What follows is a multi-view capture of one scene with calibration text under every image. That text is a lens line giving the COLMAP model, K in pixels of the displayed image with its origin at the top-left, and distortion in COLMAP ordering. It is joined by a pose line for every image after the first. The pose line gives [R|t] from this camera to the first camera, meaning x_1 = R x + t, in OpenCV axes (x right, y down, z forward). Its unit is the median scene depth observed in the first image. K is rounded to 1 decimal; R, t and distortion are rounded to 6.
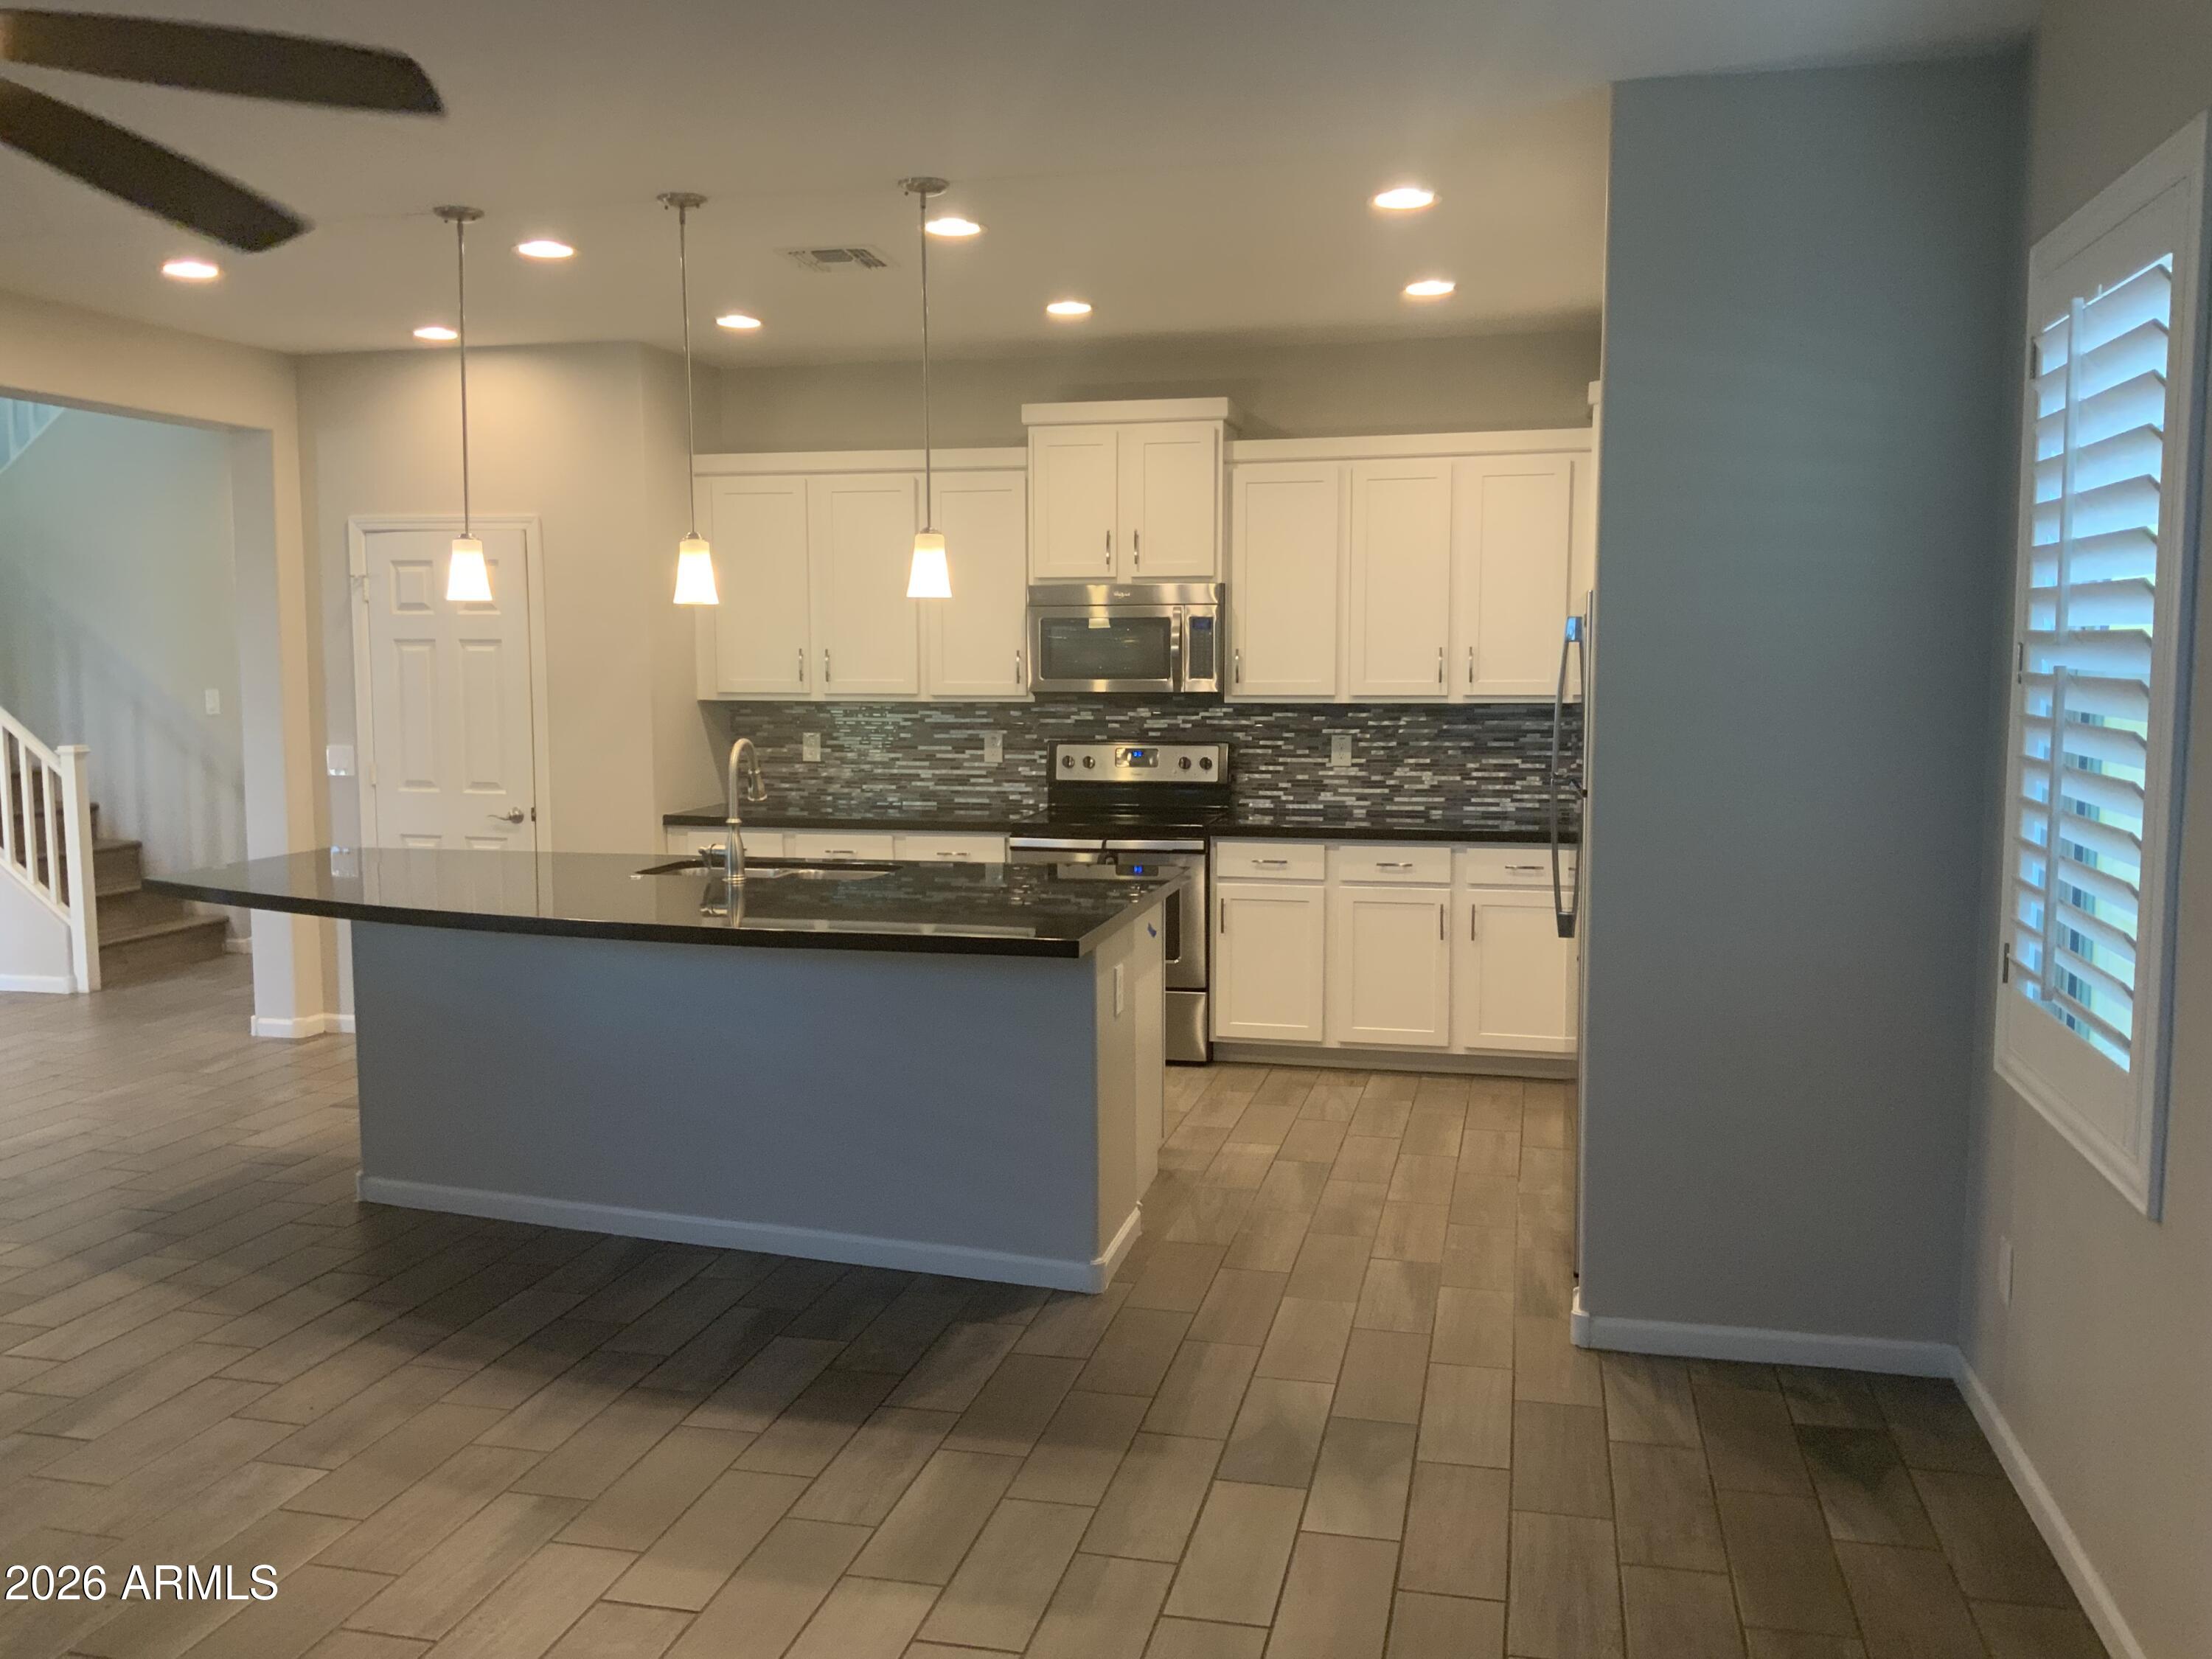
lens RADIAL K [[1782.4, 0, 1102.5], [0, 1782.4, 815.2], [0, 0, 1]] dist [0.075576, -0.139225]
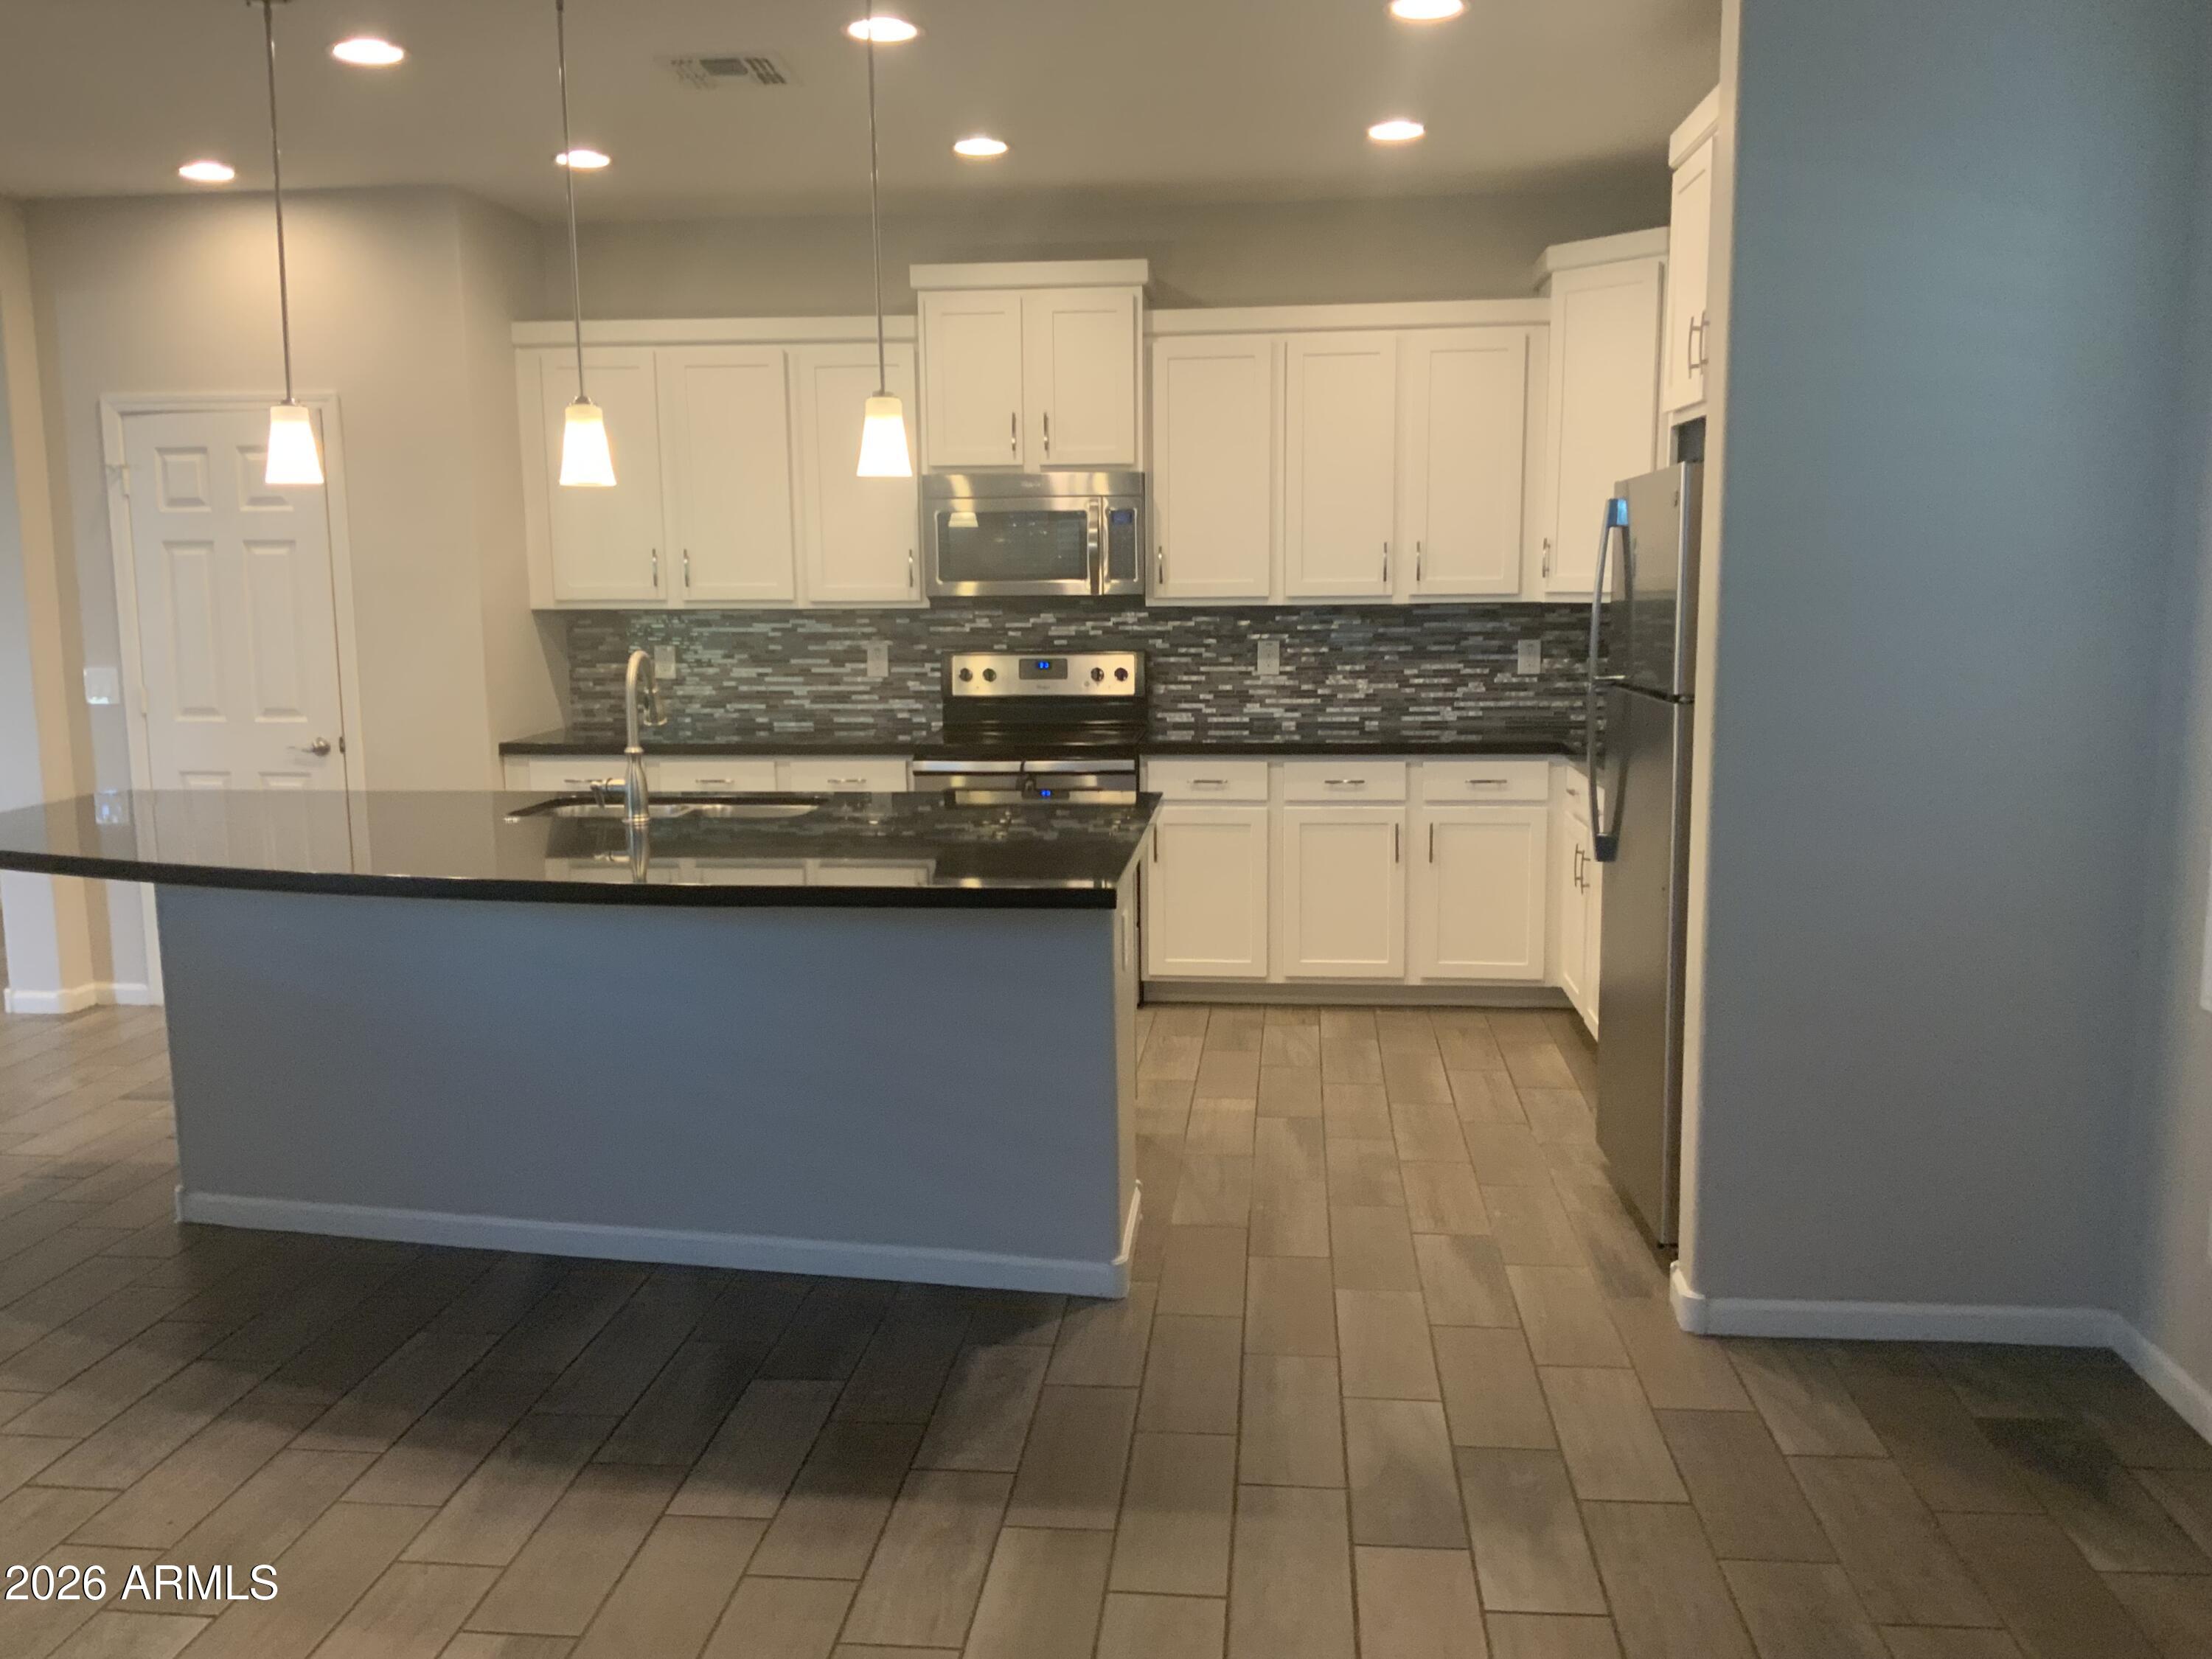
lens RADIAL K [[1782.4, 0, 1102.5], [0, 1782.4, 815.2], [0, 0, 1]] dist [0.075576, -0.139225]
pose [[0.991579, -0.025787, 0.126911, -0.071618], [0.019651, 0.998588, 0.049361, -0.002508], [-0.128005, -0.046452, 0.990685, 0.106337]]
